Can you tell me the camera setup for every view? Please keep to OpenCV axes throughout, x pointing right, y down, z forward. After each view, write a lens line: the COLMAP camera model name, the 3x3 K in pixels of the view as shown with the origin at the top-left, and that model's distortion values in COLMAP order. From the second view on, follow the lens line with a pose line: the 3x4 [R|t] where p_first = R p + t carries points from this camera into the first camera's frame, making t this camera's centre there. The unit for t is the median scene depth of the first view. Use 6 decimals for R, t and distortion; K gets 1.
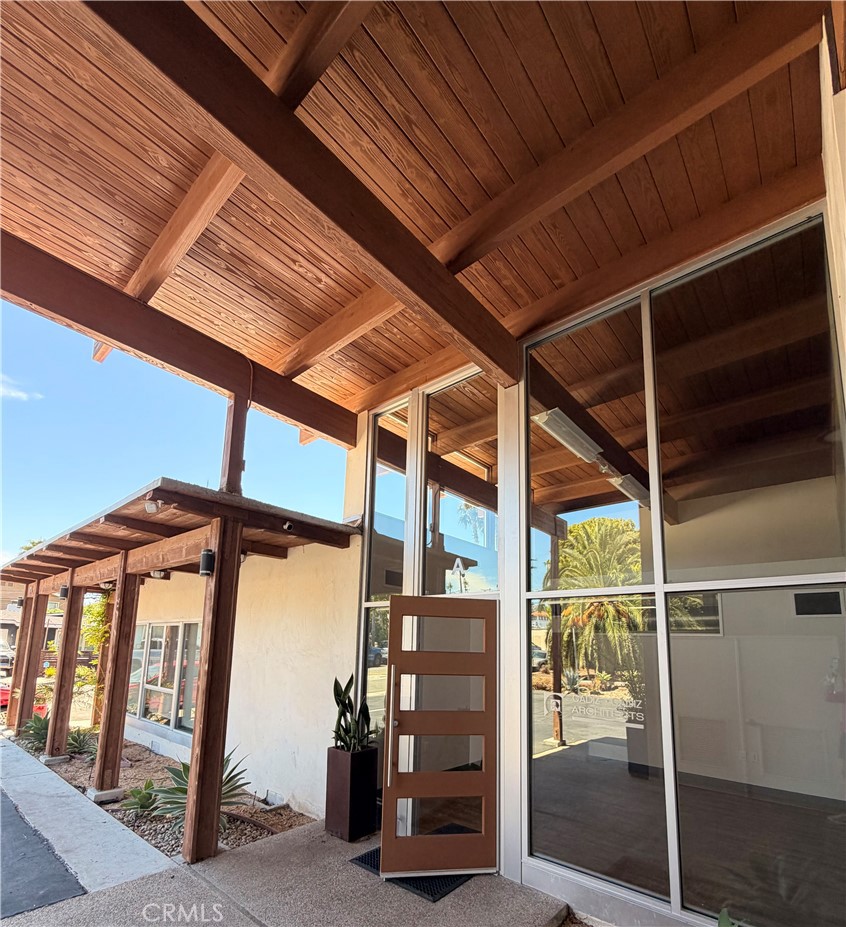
lens RADIAL K [[489.4, 0, 422.4], [0, 489.4, 570.5], [0, 0, 1]] dist [0.002486, 0.001803]
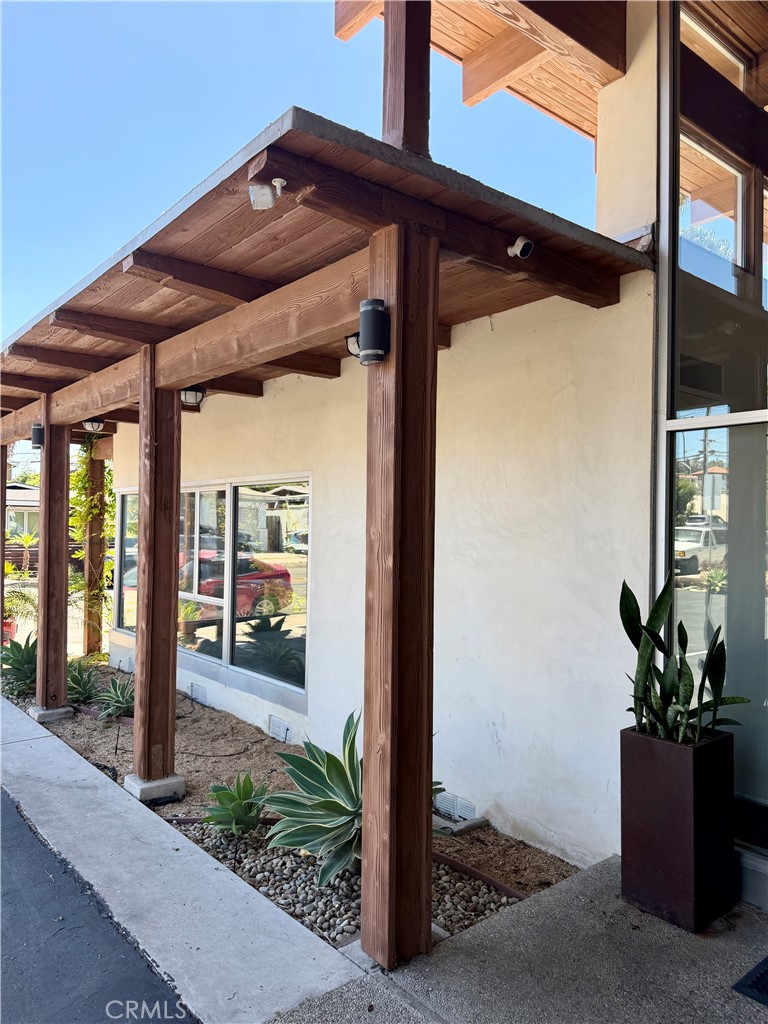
lens RADIAL K [[727.6, 0, 364.0], [0, 727.6, 508.8], [0, 0, 1]] dist [0.032920, -0.029485]
pose [[0.986570, -0.018755, -0.162261, -0.280388], [0.039129, 0.991598, 0.123298, 0.050722], [0.158586, -0.127991, 0.979014, 0.270681]]
